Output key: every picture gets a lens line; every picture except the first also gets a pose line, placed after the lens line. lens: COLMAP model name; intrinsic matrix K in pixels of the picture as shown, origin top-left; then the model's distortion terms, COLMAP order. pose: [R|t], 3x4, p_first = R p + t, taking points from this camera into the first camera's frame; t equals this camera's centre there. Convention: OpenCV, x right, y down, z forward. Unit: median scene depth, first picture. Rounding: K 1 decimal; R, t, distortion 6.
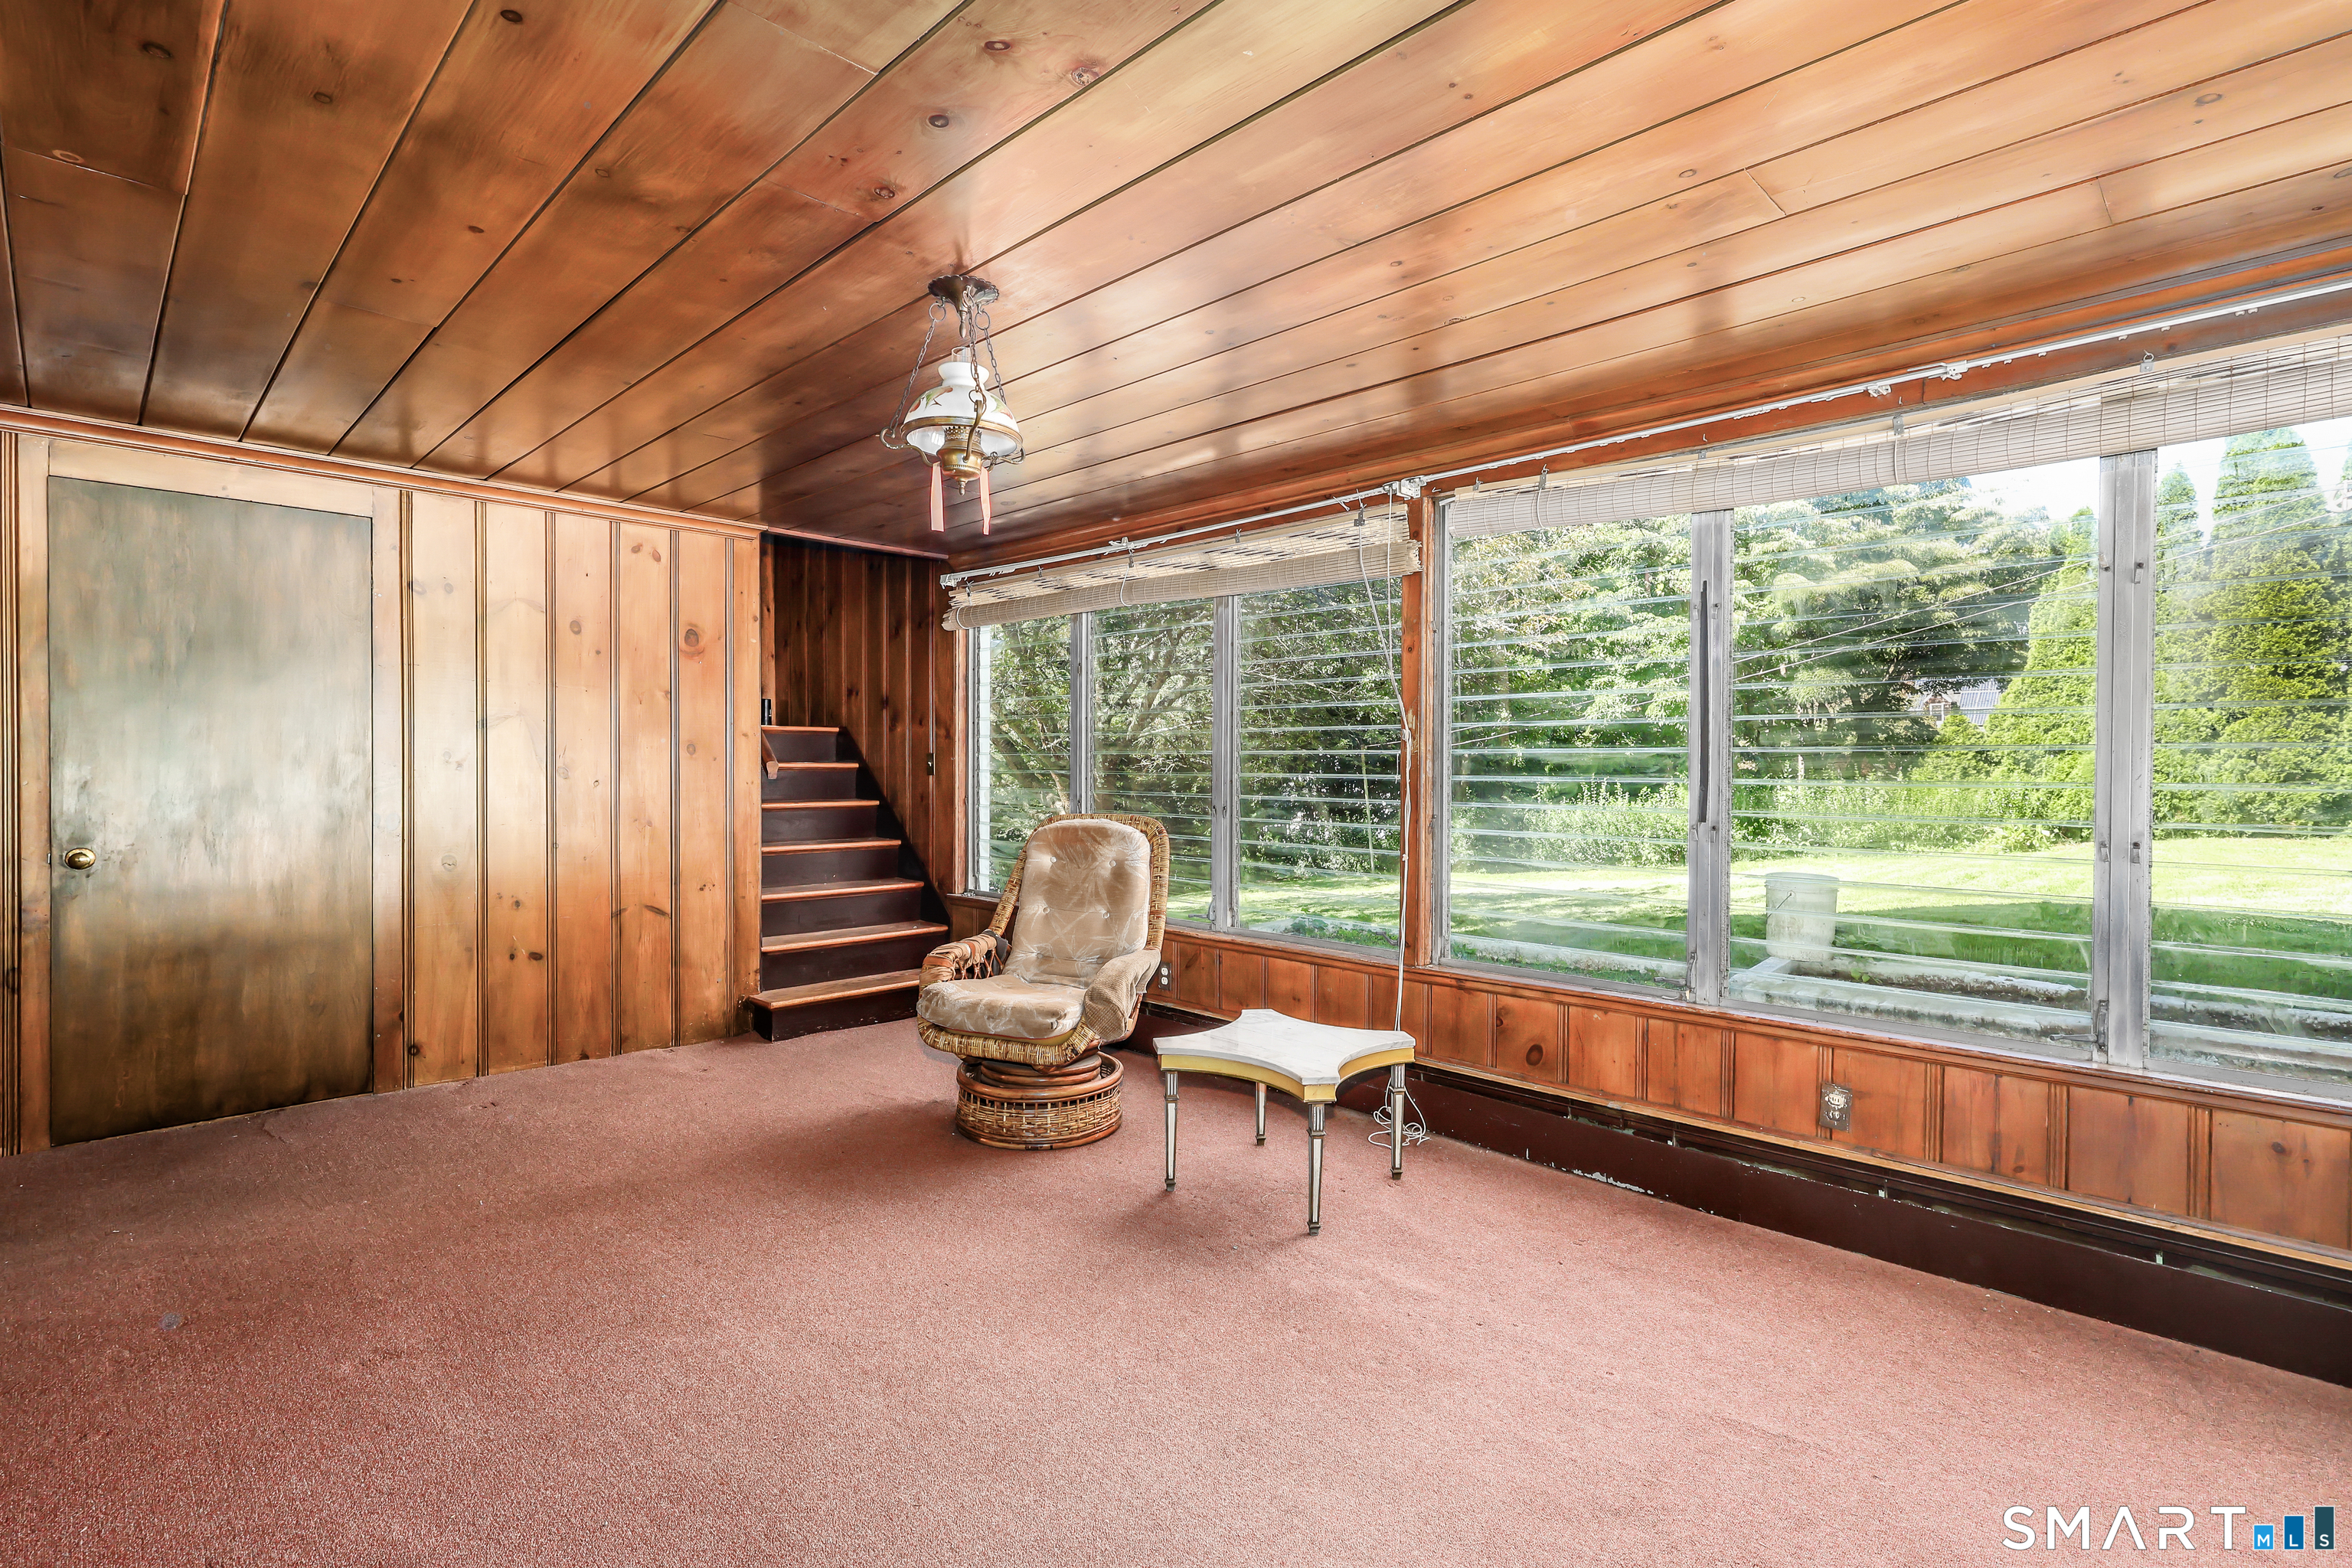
lens RADIAL K [[1131.6, 0, 1176.0], [0, 1131.6, 784.0], [0, 0, 1]] dist [-0.002078, 0.000763]
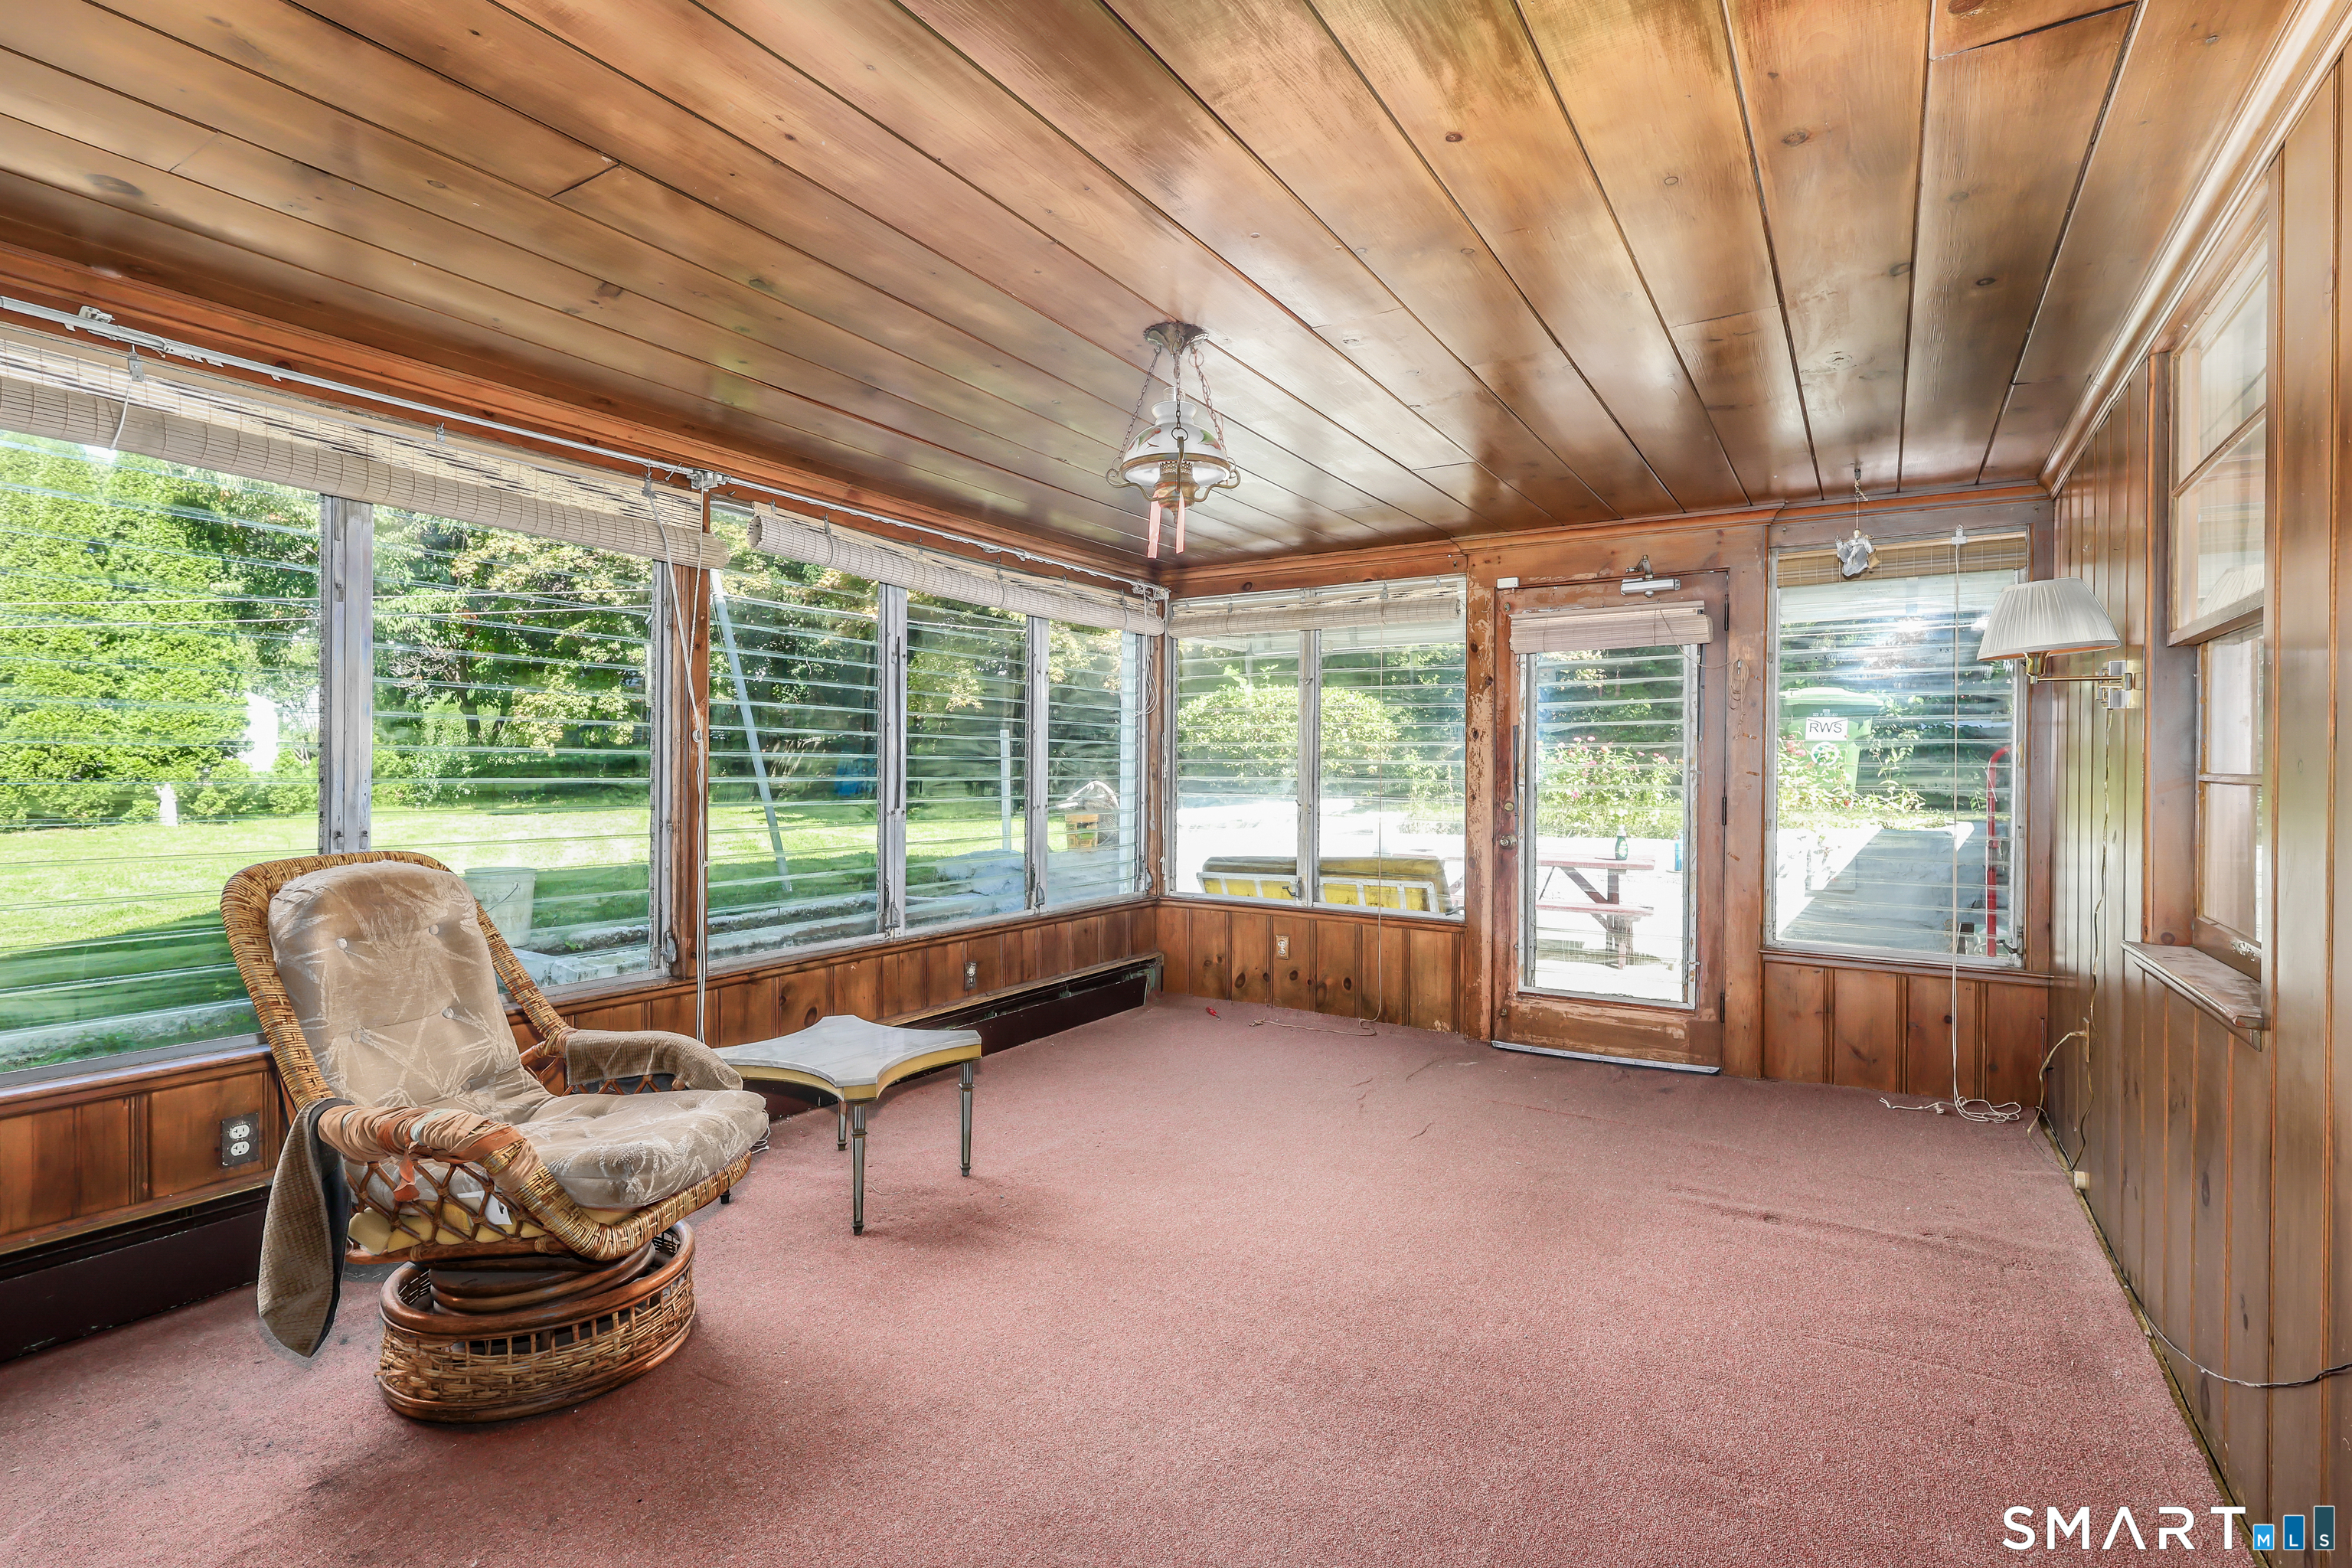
lens RADIAL K [[1131.6, 0, 1176.0], [0, 1131.6, 784.0], [0, 0, 1]] dist [-0.002078, 0.000763]
pose [[-0.241995, -0.018764, 0.970096, -0.702760], [0.008618, 0.999732, 0.021487, -0.016782], [-0.970239, 0.013560, -0.241768, 0.717816]]
